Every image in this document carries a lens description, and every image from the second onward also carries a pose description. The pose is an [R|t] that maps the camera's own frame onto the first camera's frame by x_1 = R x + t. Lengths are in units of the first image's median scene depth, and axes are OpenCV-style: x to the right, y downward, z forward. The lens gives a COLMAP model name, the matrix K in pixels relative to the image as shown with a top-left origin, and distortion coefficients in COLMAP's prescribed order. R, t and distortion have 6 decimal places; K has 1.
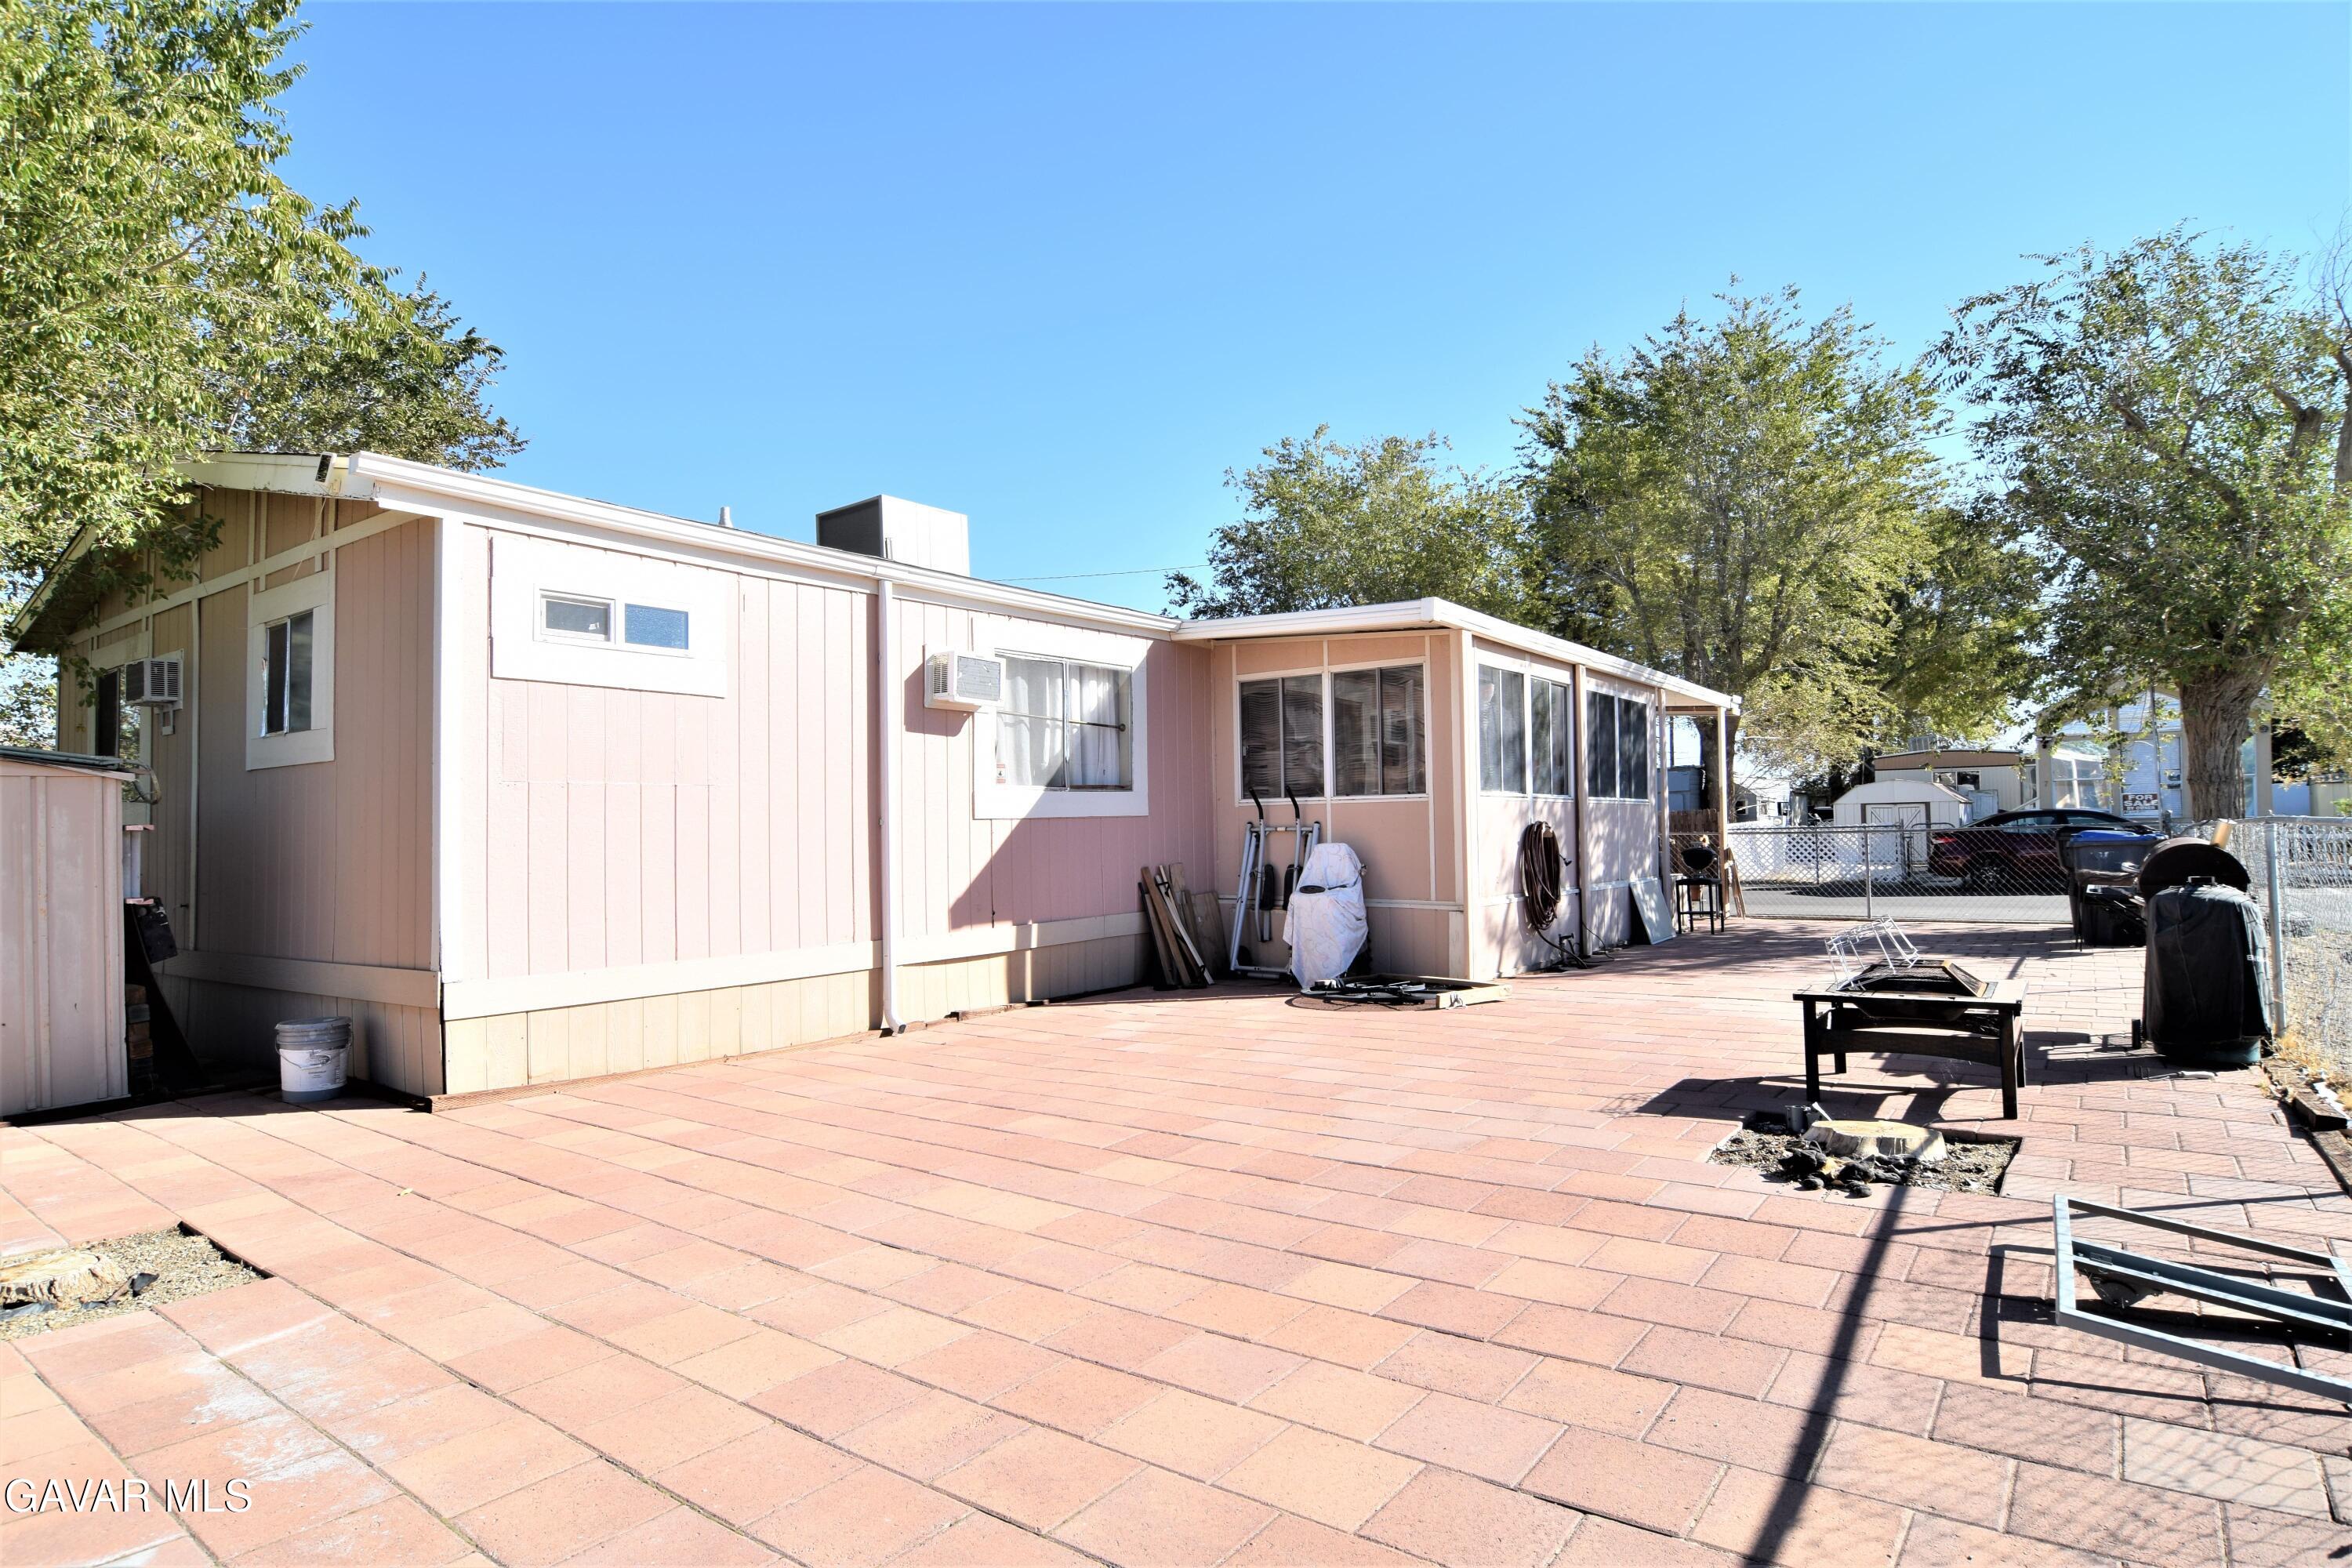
lens RADIAL K [[1266.7, 0, 1173.8], [0, 1266.7, 801.1], [0, 0, 1]] dist [0.001829, -0.009397]
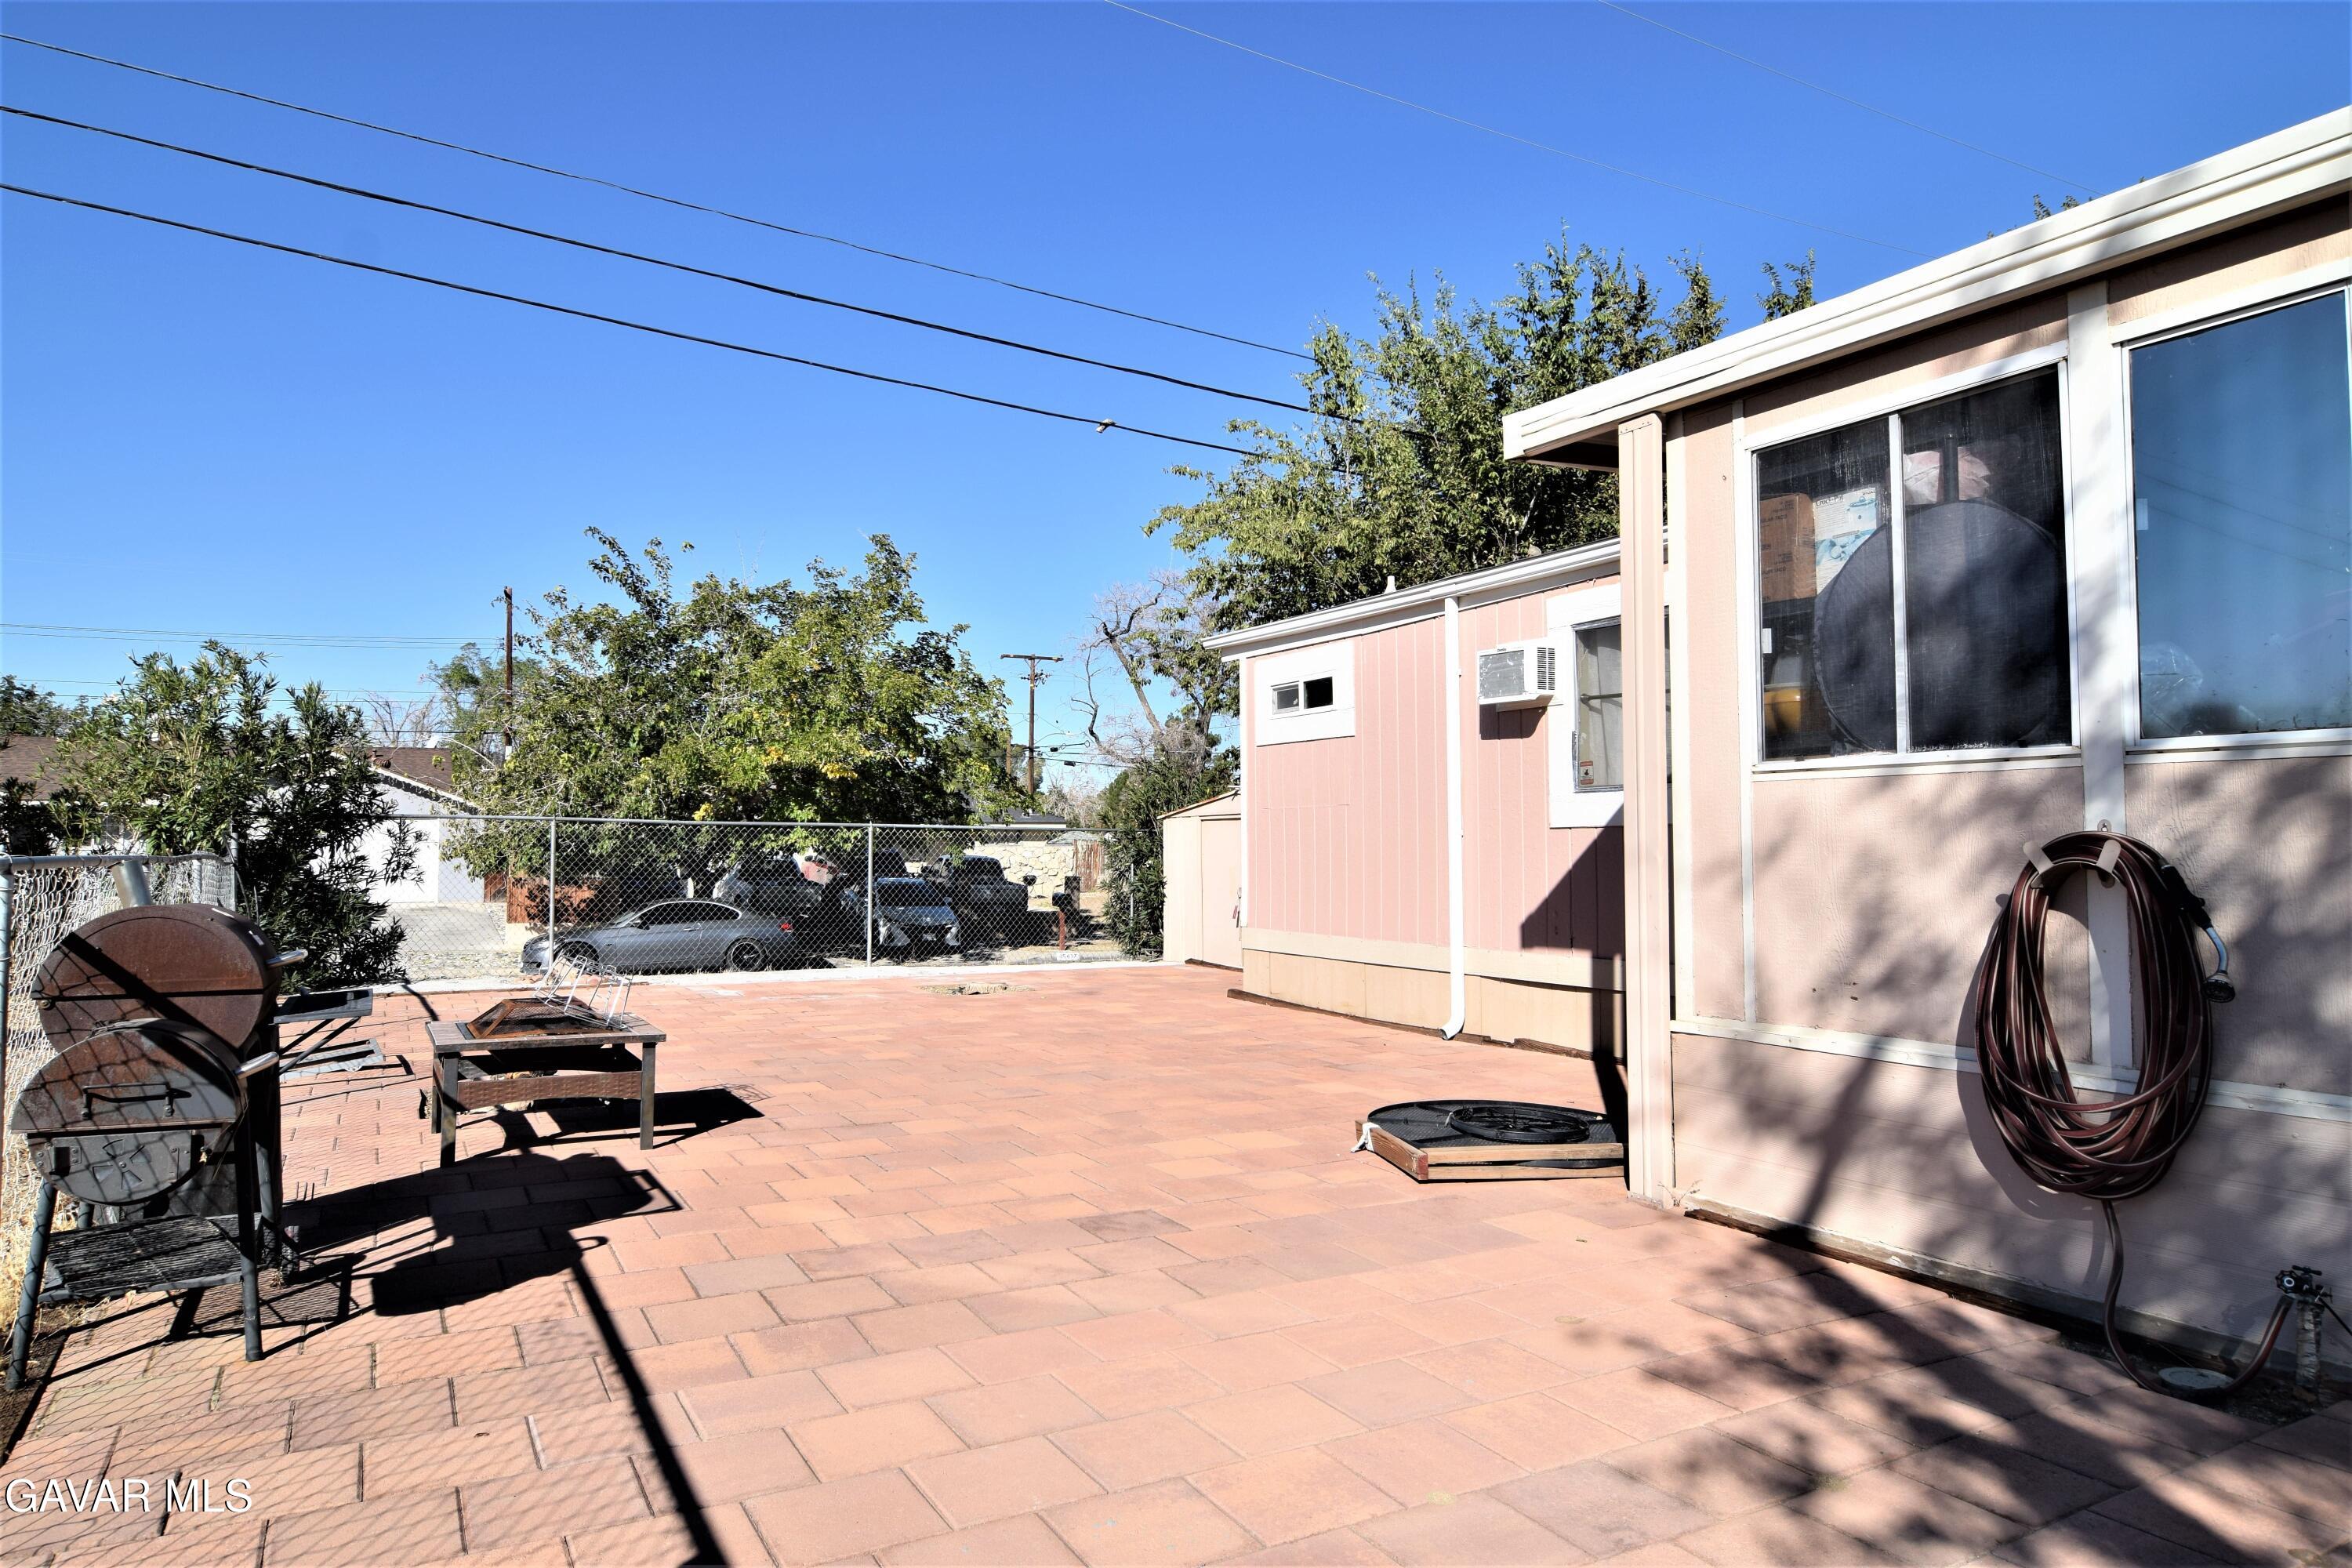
lens RADIAL K [[1266.7, 0, 1173.8], [0, 1266.7, 801.1], [0, 0, 1]] dist [0.001829, -0.009397]
pose [[-0.324550, -0.021058, -0.945634, 0.781838], [0.018627, 0.999416, -0.028648, 0.015165], [0.945685, -0.026912, -0.323968, 1.051457]]
